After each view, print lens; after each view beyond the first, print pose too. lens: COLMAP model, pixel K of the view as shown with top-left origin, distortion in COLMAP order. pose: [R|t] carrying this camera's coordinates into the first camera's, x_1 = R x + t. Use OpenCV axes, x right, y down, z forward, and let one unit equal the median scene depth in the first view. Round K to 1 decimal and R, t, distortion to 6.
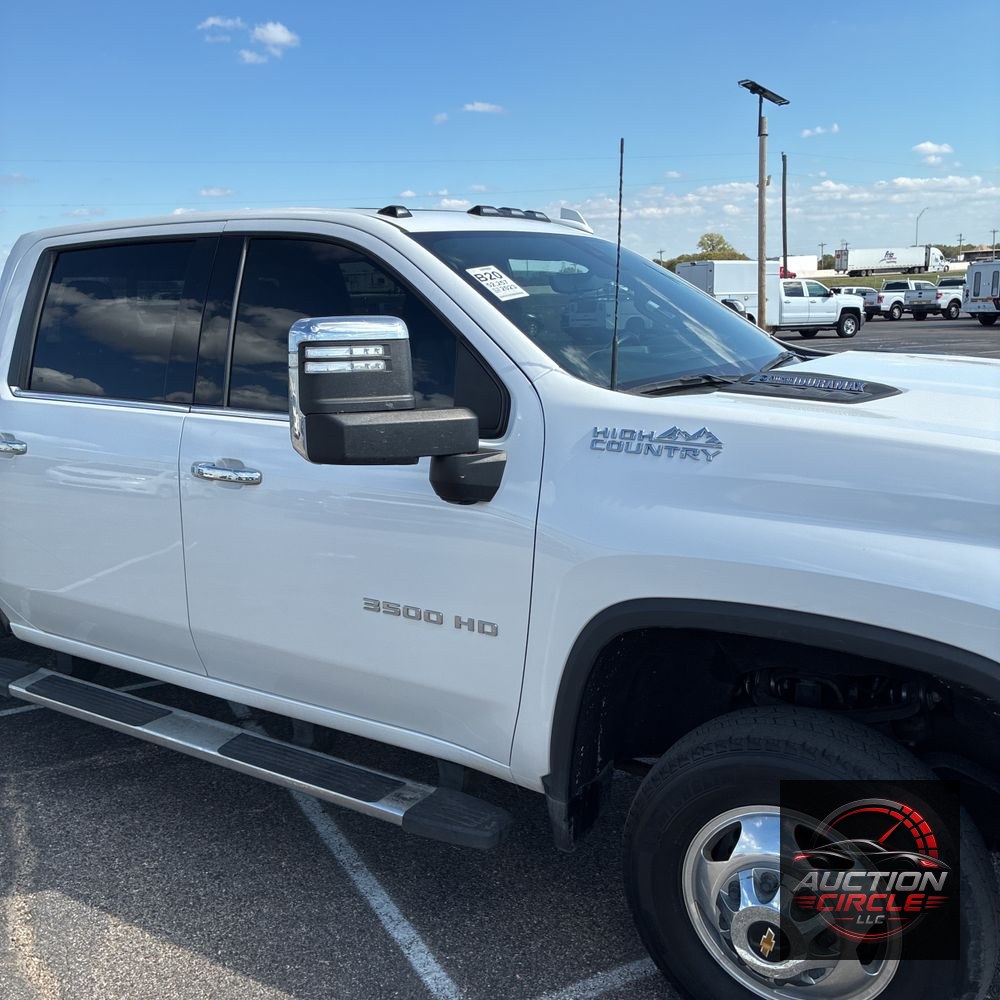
lens RADIAL K [[1030.2, 0, 484.9], [0, 1030.2, 490.0], [0, 0, 1]] dist [0.033160, -0.001452]
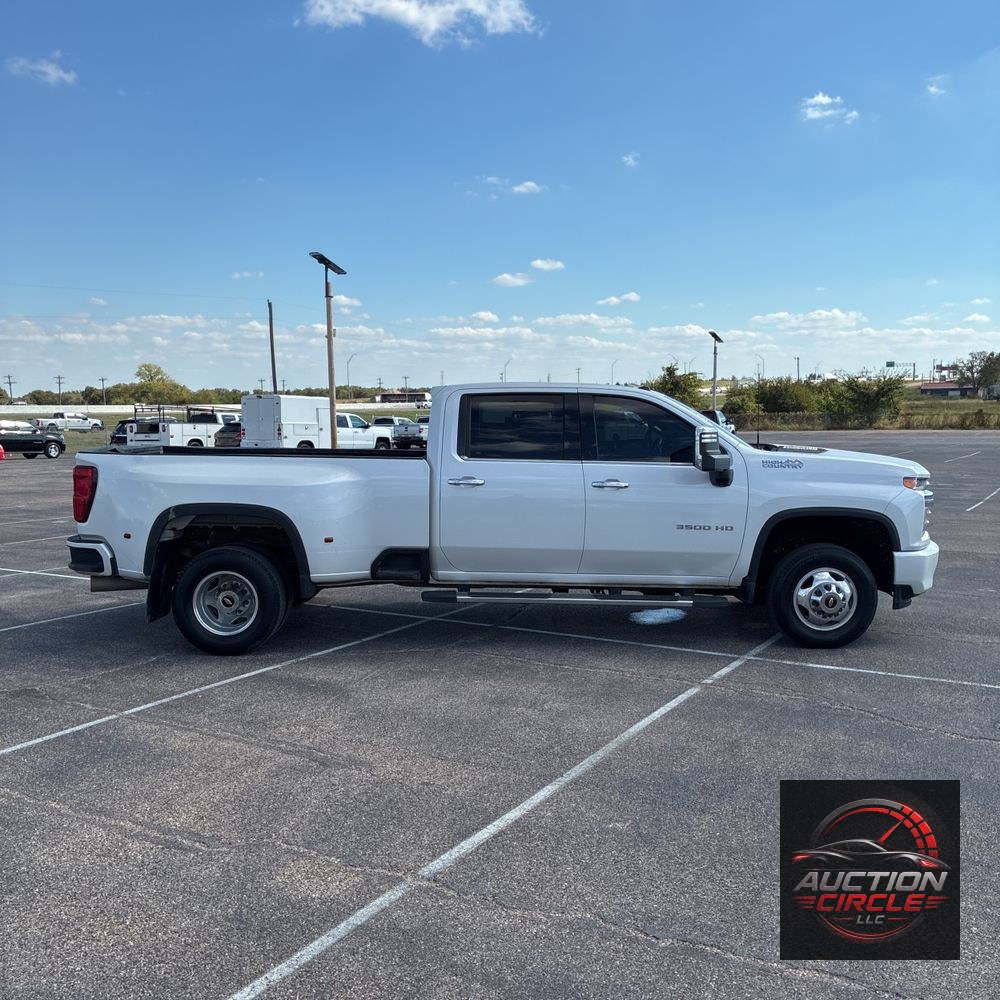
lens RADIAL K [[1066.7, 0, 500.0], [0, 1066.7, 500.0], [0, 0, 1]] dist [0.023028, 0.000193]
pose [[0.846015, -0.015095, 0.532945, -1.127571], [0.077850, 0.992383, -0.095475, 0.150918], [-0.527444, 0.122263, 0.840746, -0.651918]]
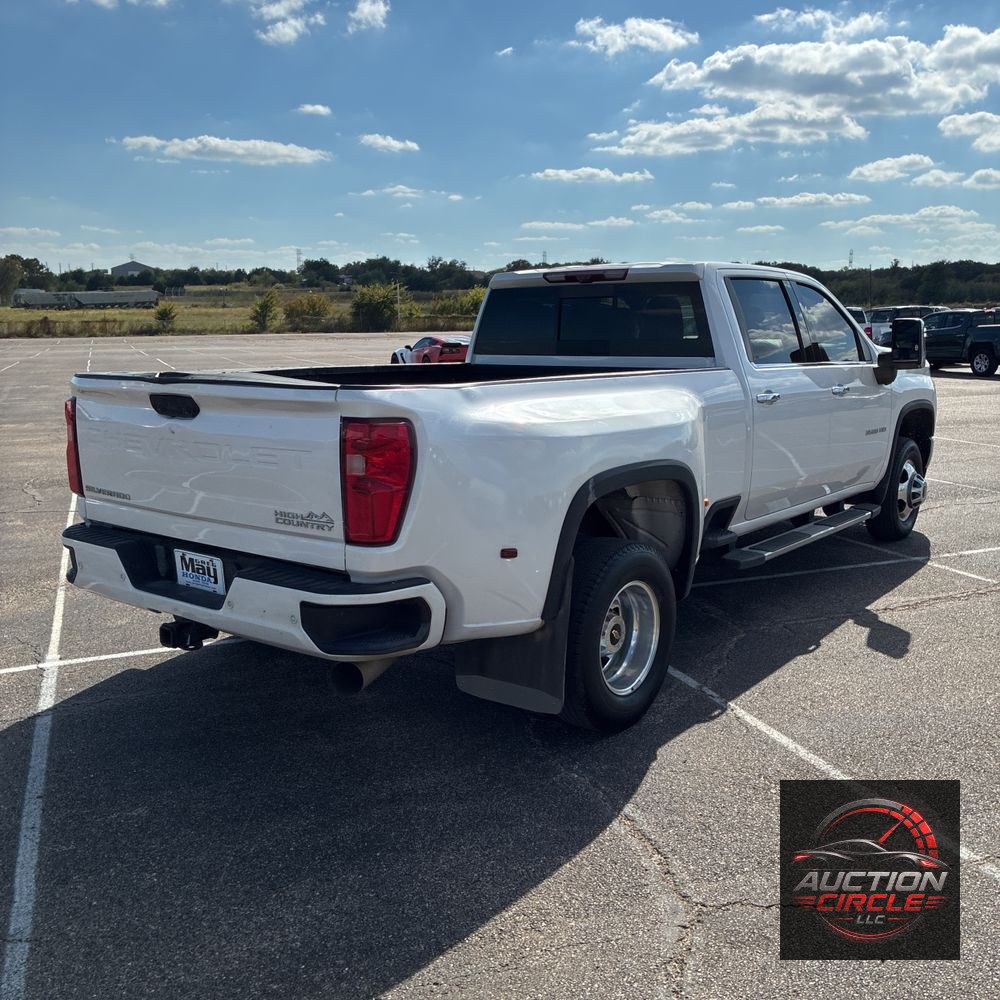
lens RADIAL K [[1042.9, 0, 491.8], [0, 1042.9, 495.2], [0, 0, 1]] dist [0.010131, 0.014524]
pose [[0.080566, -0.136864, 0.987308, -1.475839], [0.190846, 0.974320, 0.119490, -0.119119], [-0.978308, 0.178797, 0.104617, 0.889318]]
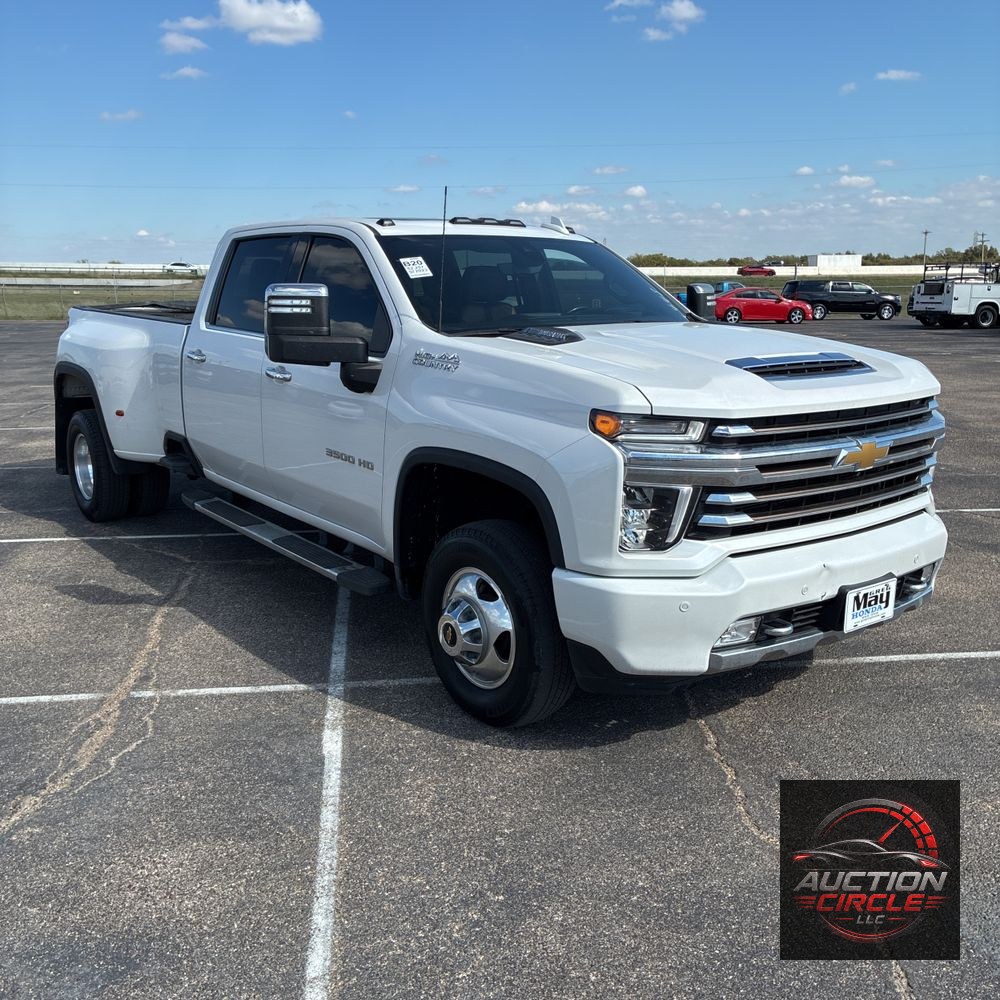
lens RADIAL K [[1041.3, 0, 500.0], [0, 1041.3, 500.0], [0, 0, 1]] dist [0.026359, 0.027245]
pose [[0.937786, 0.102602, -0.331708, 0.404836], [-0.093633, 0.994680, 0.042954, 0.048295], [0.334350, -0.009223, 0.942404, -0.299988]]
